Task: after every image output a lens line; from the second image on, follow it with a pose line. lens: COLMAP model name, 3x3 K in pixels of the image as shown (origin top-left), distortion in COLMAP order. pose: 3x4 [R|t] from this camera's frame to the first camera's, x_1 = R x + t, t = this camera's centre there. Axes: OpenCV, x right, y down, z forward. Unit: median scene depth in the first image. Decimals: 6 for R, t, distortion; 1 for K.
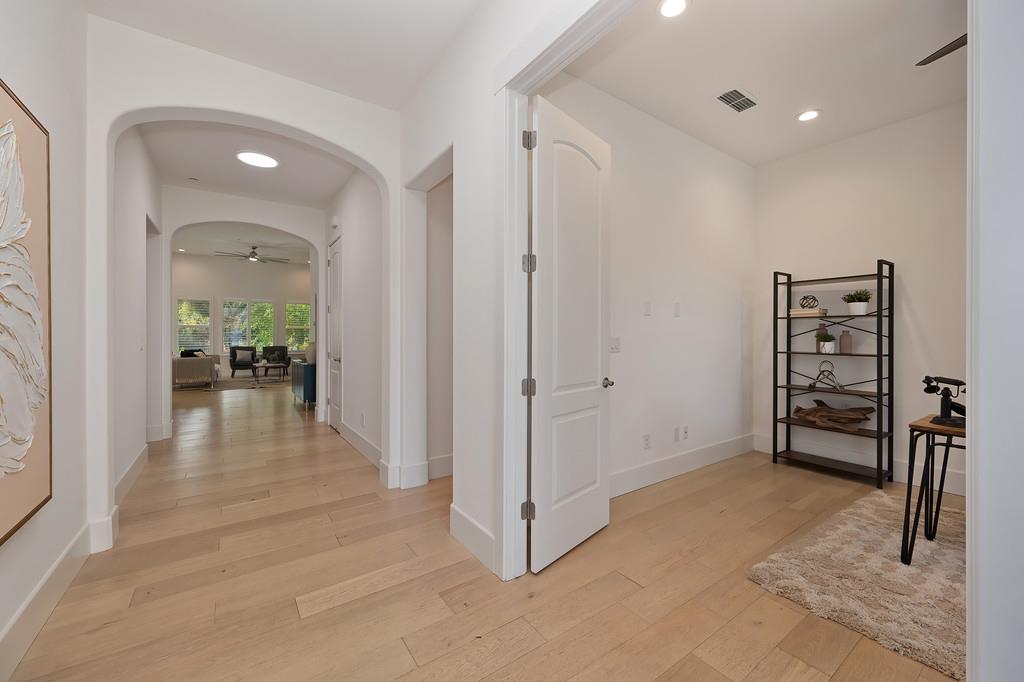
lens RADIAL K [[401.1, 0, 512.5], [0, 401.1, 336.7], [0, 0, 1]] dist [-0.003698, 0.000066]
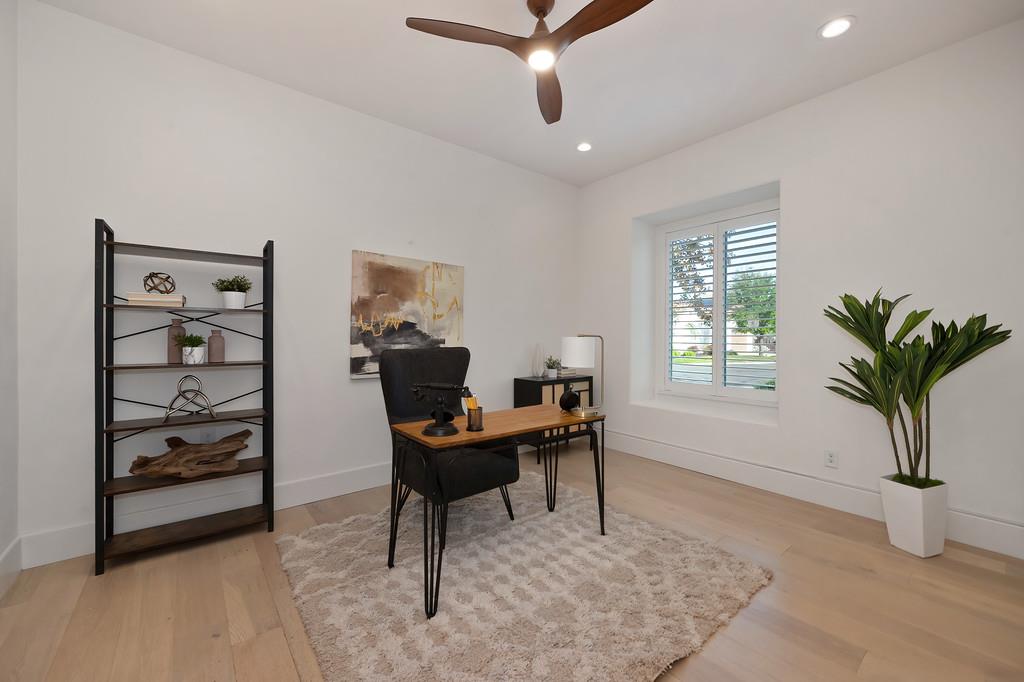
lens RADIAL K [[401.1, 0, 512.3], [0, 401.1, 340.5], [0, 0, 1]] dist [-0.003698, 0.000066]
pose [[-0.069973, -0.004939, 0.997537, 0.087564], [0.000659, 0.999987, 0.004997, -0.000685], [-0.997549, 0.001007, -0.069969, 0.509156]]
